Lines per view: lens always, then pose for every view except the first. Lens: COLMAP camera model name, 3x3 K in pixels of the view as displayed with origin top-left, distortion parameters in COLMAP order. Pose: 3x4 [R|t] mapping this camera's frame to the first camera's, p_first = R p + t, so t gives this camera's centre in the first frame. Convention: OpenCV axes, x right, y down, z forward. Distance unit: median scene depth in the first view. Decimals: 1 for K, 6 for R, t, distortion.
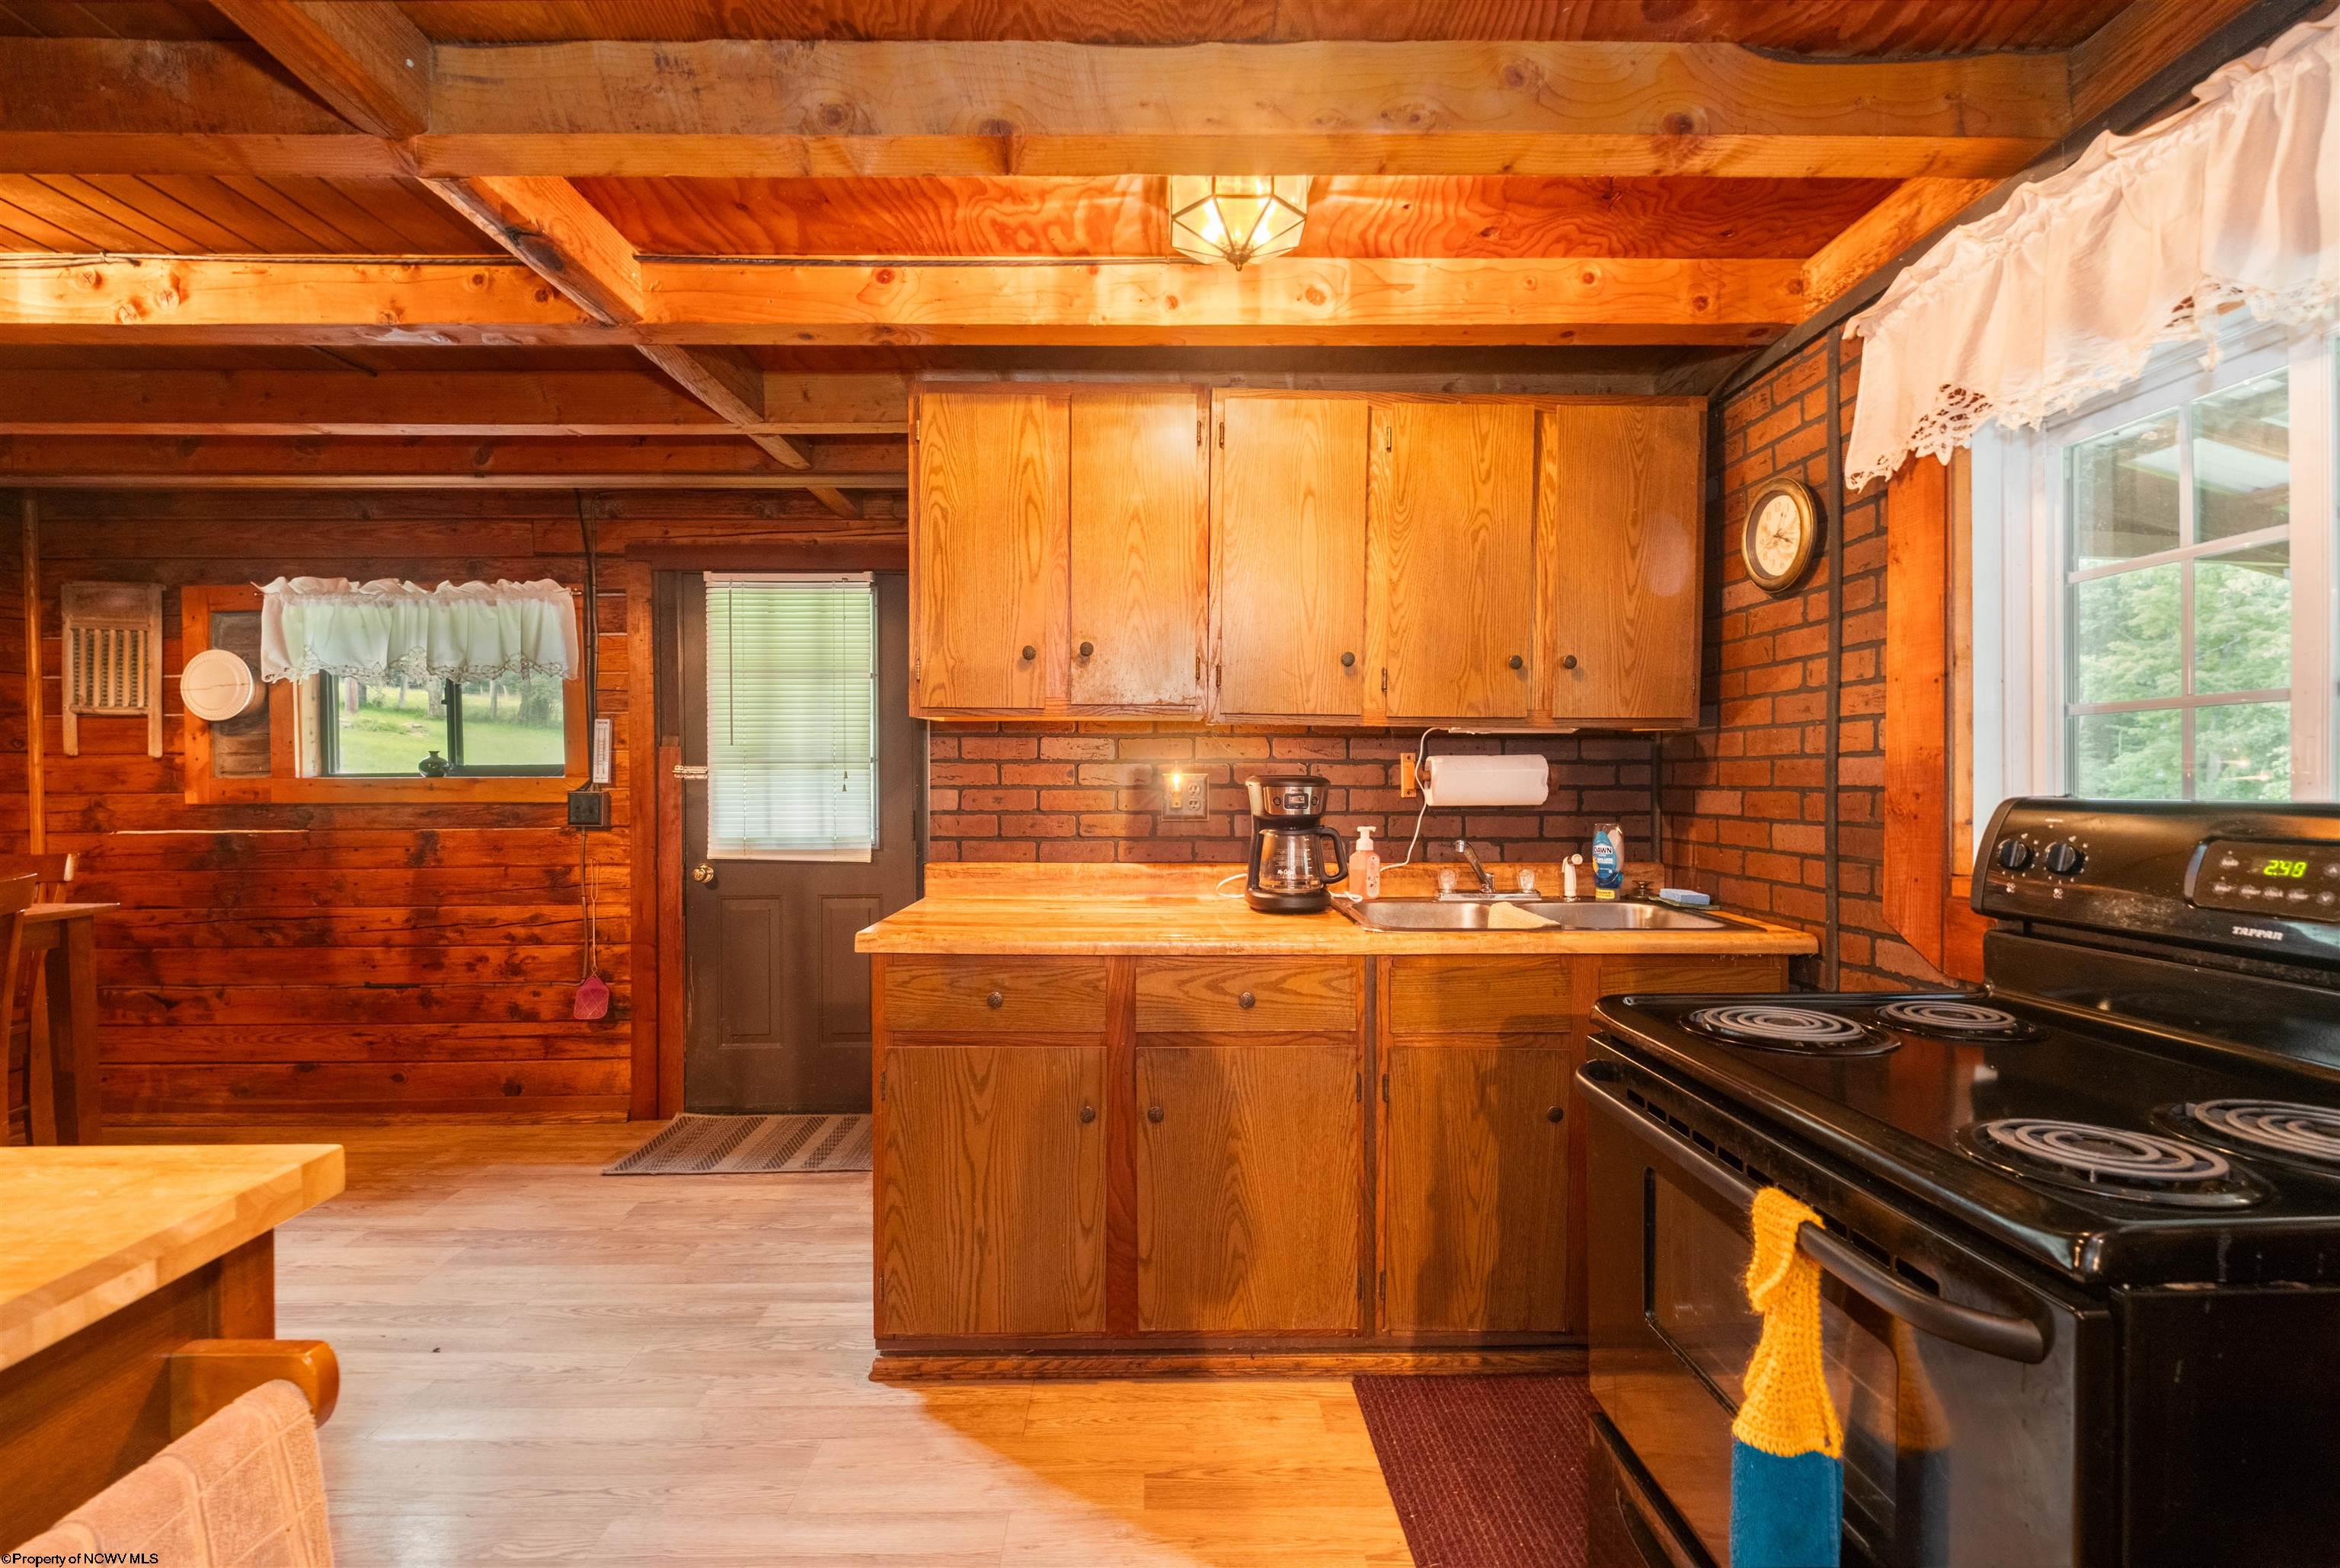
lens RADIAL K [[1014.4, 0, 1154.0], [0, 1014.4, 789.4], [0, 0, 1]] dist [-0.002033, -0.004024]
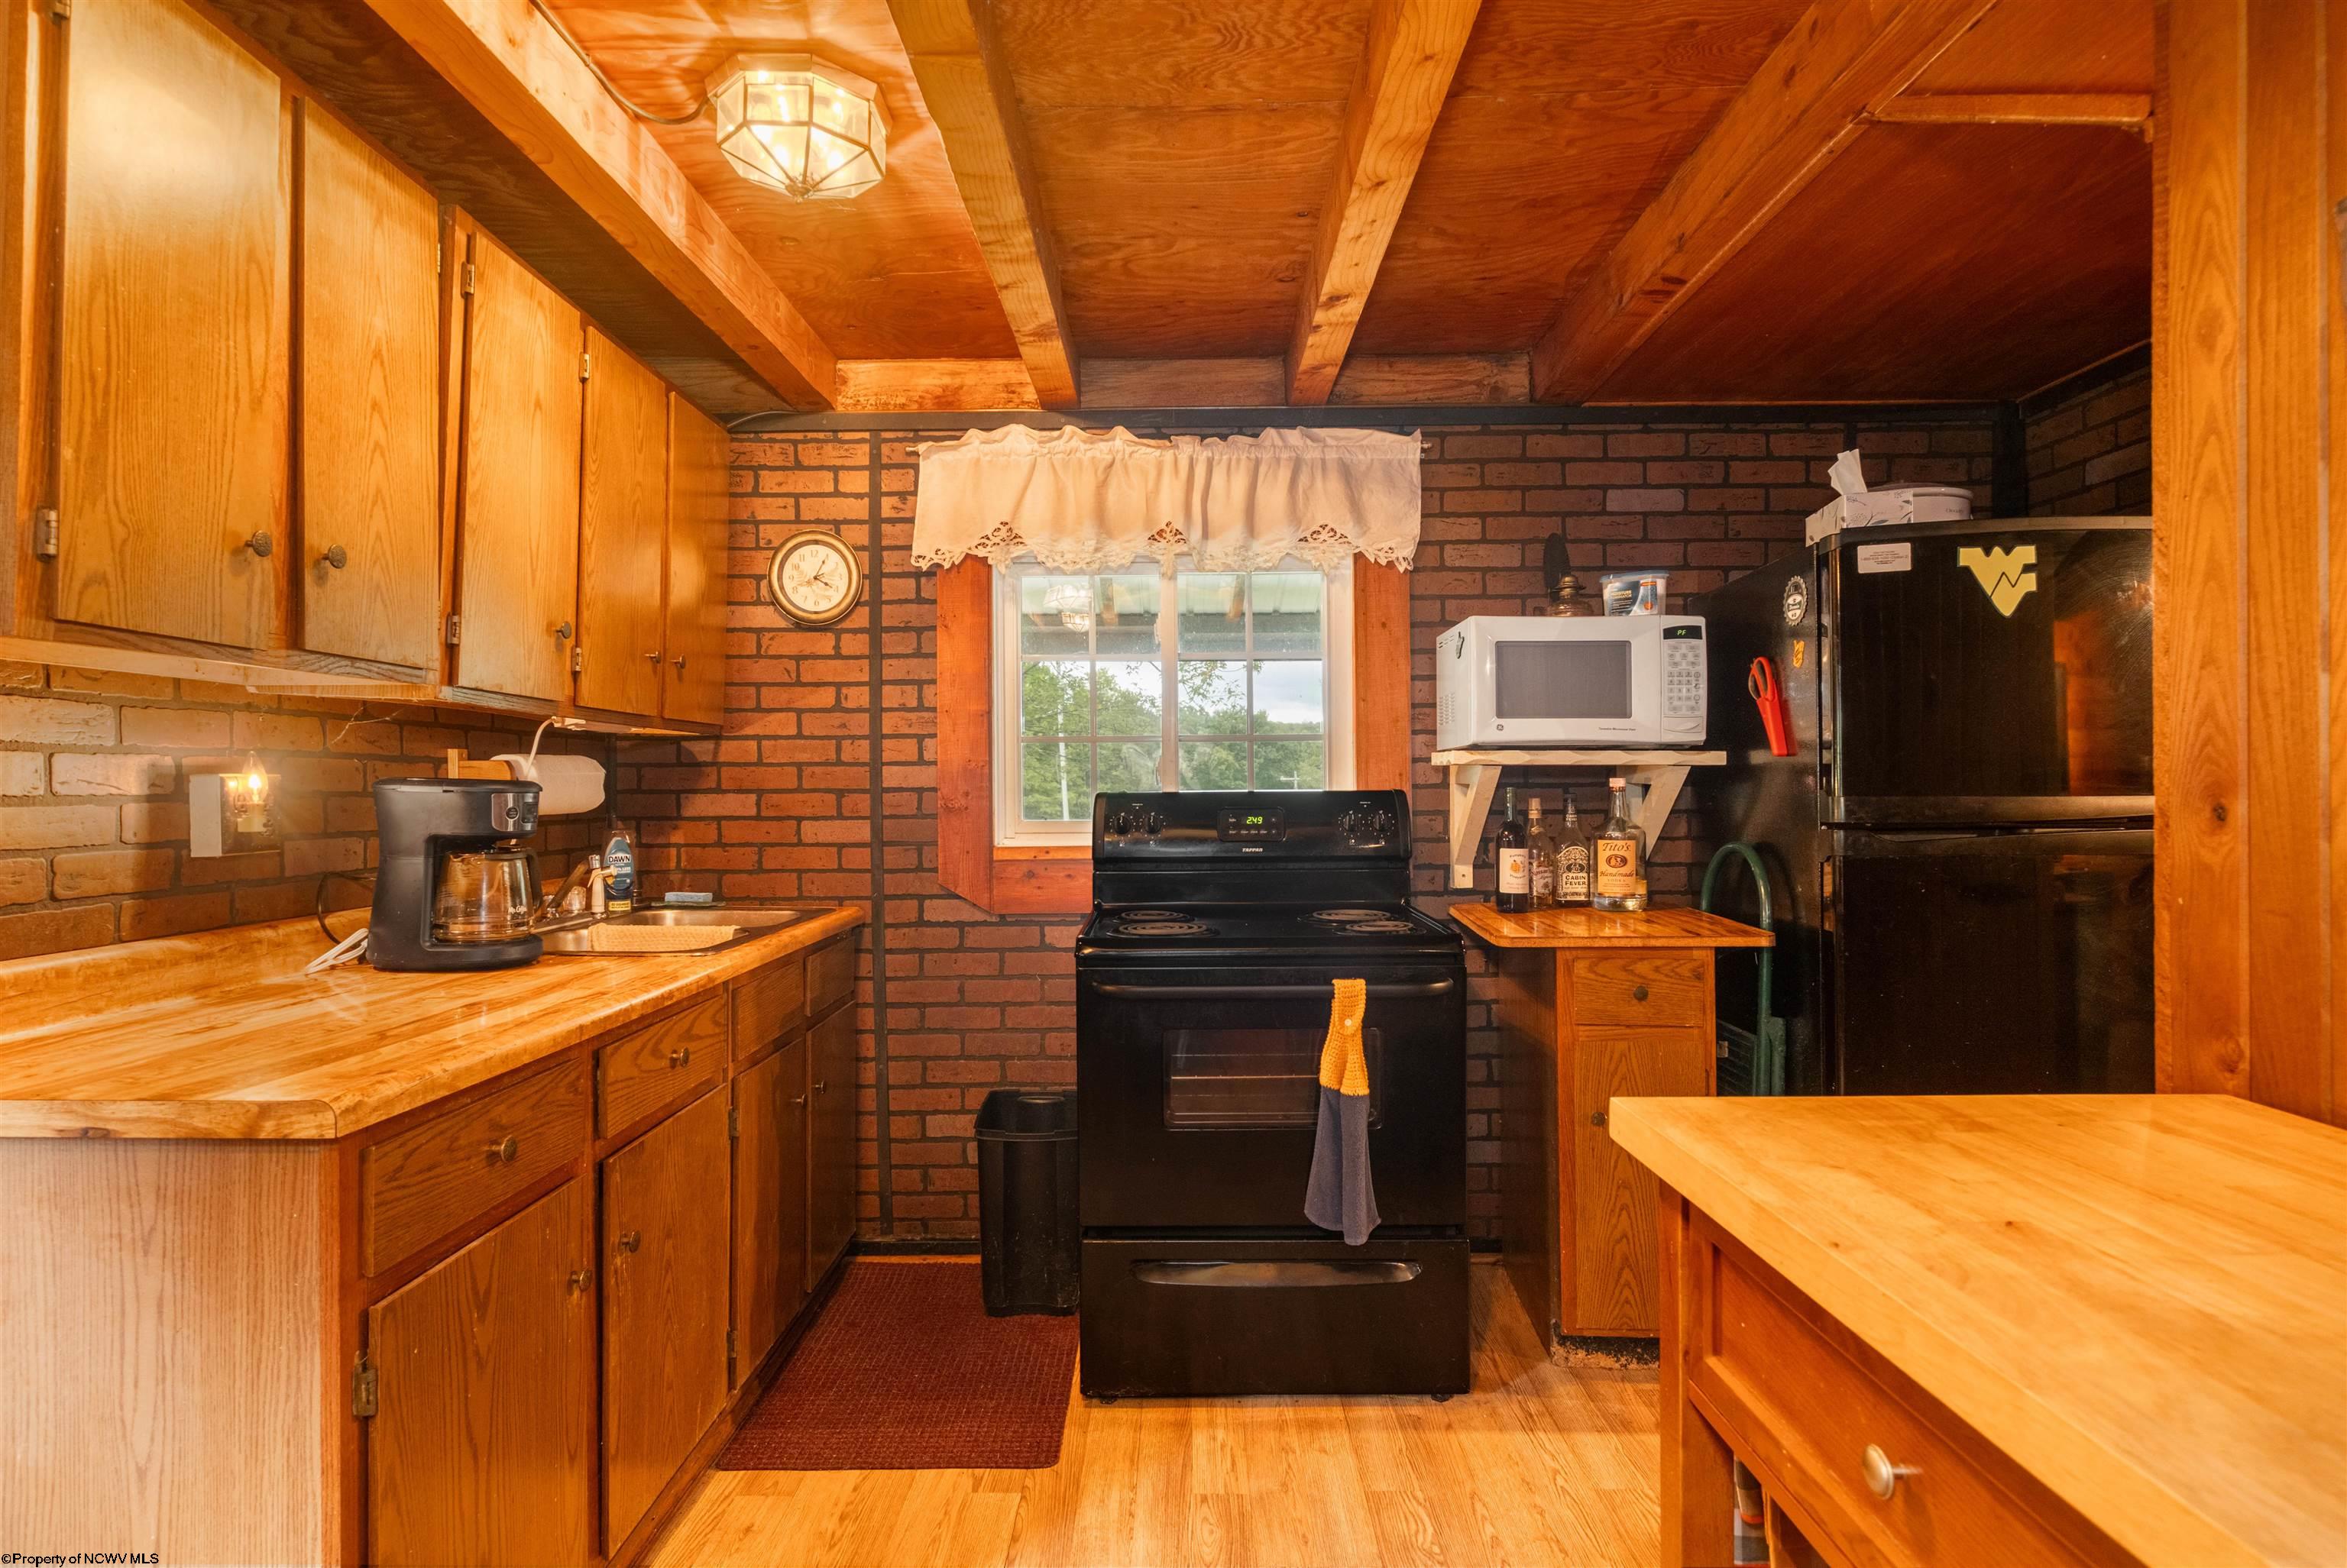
lens RADIAL K [[1226.5, 0, 1181.2], [0, 1226.5, 784.9], [0, 0, 1]] dist [-0.005894, 0.000329]
pose [[0.023524, -0.000345, 0.999723, -0.660159], [0.013988, 0.999902, 0.000016, -0.001505], [-0.999625, 0.013983, 0.023527, 0.440817]]
